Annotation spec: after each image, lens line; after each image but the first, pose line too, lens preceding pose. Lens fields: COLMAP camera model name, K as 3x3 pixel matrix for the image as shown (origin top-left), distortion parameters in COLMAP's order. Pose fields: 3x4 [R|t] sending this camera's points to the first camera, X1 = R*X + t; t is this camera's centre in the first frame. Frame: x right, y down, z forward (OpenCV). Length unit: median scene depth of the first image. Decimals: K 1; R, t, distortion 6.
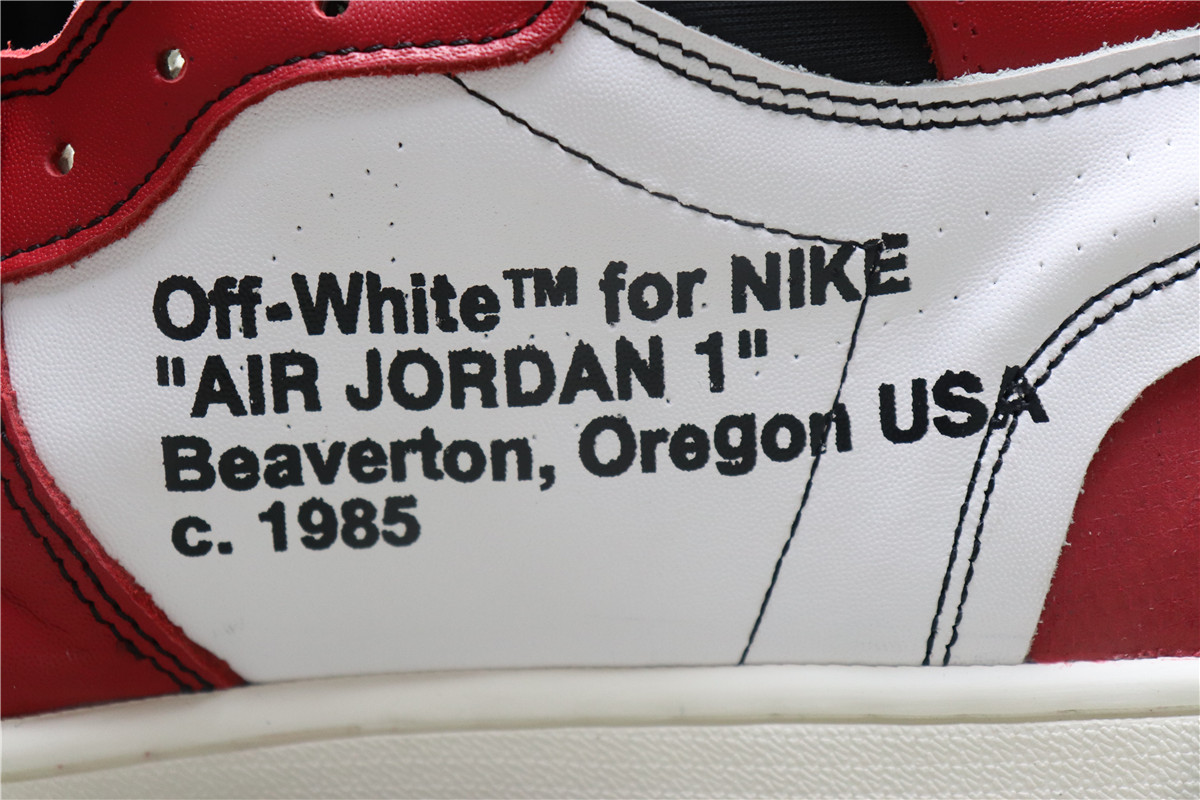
lens RADIAL K [[1781.5, 0, 599.7], [0, 1781.5, 402.6], [0, 0, 1]] dist [0.034332, 0.000000]
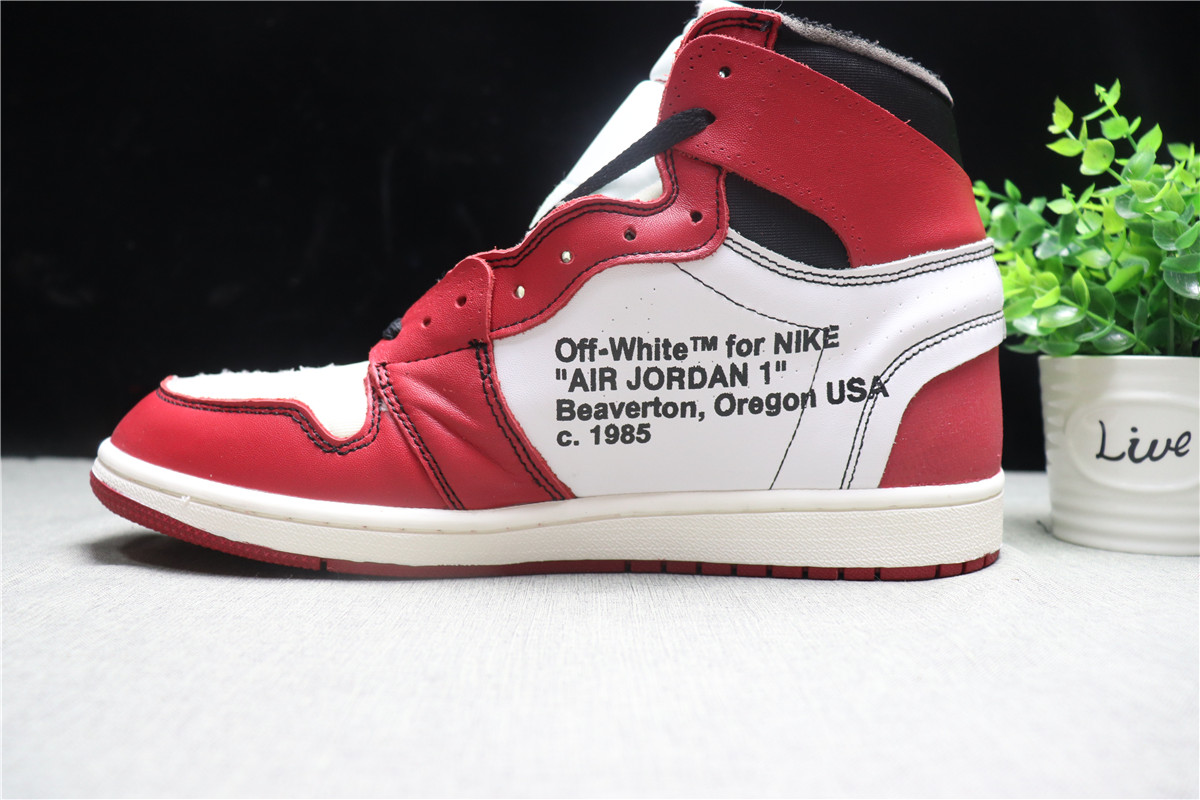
lens RADIAL K [[939.1, 0, 606.9], [0, 939.1, 393.5], [0, 0, 1]] dist [-0.076892, 0.053543]
pose [[0.998153, 0.008828, 0.060100, -0.252989], [-0.008465, 0.999944, -0.006298, 0.018471], [-0.060153, 0.005777, 0.998172, -0.364437]]
